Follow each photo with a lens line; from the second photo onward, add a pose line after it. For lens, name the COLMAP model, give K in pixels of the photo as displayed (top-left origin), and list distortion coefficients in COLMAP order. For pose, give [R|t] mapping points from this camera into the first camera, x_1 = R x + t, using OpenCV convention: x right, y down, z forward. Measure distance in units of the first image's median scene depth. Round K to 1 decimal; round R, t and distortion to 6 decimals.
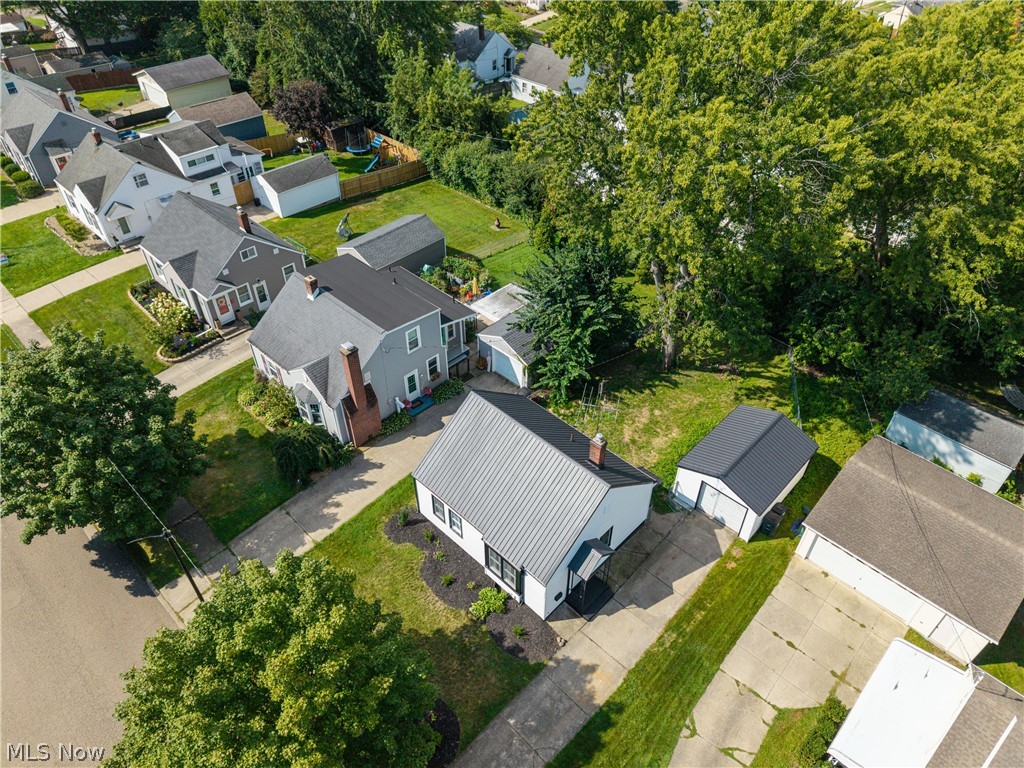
lens RADIAL K [[697.9, 0, 512.0], [0, 697.9, 384.0], [0, 0, 1]] dist [0.007702, -0.001266]
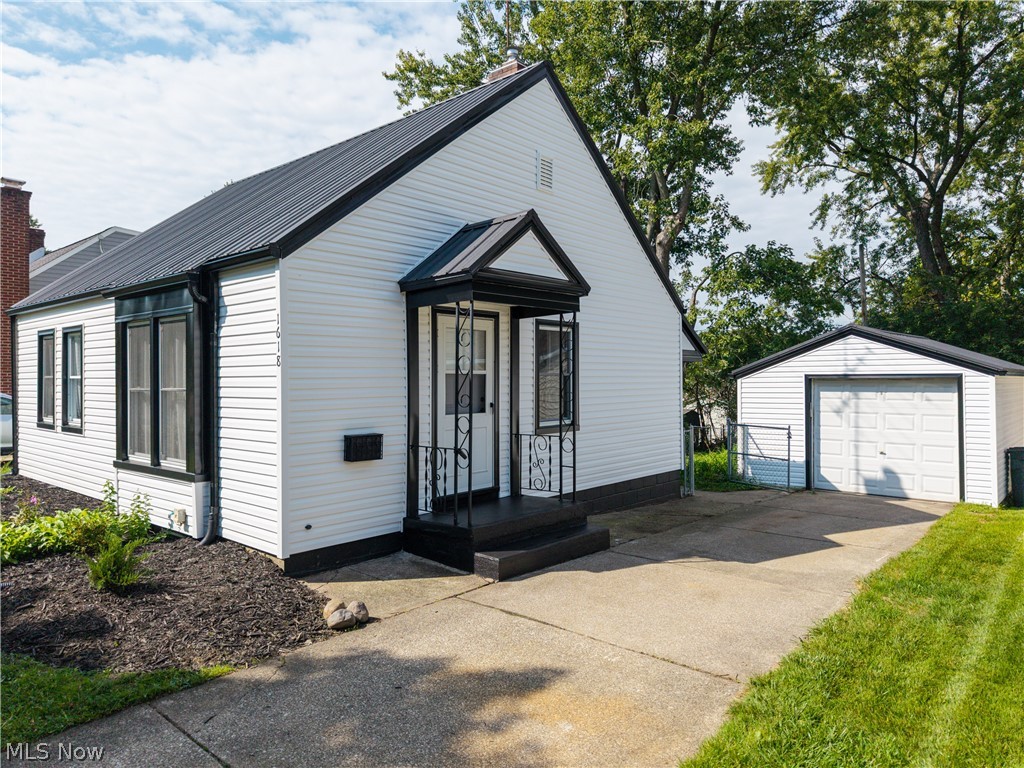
lens RADIAL K [[697.9, 0, 512.0], [0, 697.9, 384.0], [0, 0, 1]] dist [0.007702, -0.001266]
pose [[0.998609, 0.000263, 0.052719, 0.100598], [0.034451, 0.753687, -0.656330, 0.431040], [-0.039906, 0.657234, 0.752630, 0.802474]]
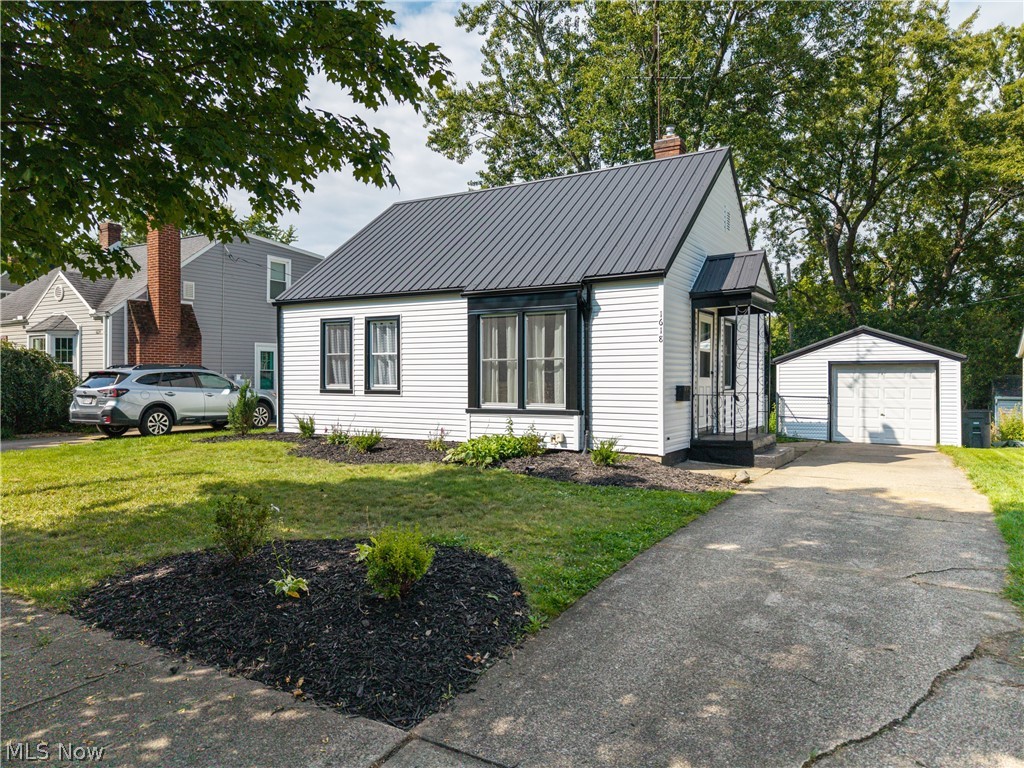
lens RADIAL K [[697.9, 0, 512.0], [0, 697.9, 384.0], [0, 0, 1]] dist [0.007702, -0.001266]
pose [[0.973454, 0.004723, 0.228833, -0.104570], [0.146975, 0.753523, -0.640782, 0.516429], [-0.175458, 0.657405, 0.732826, 0.729180]]
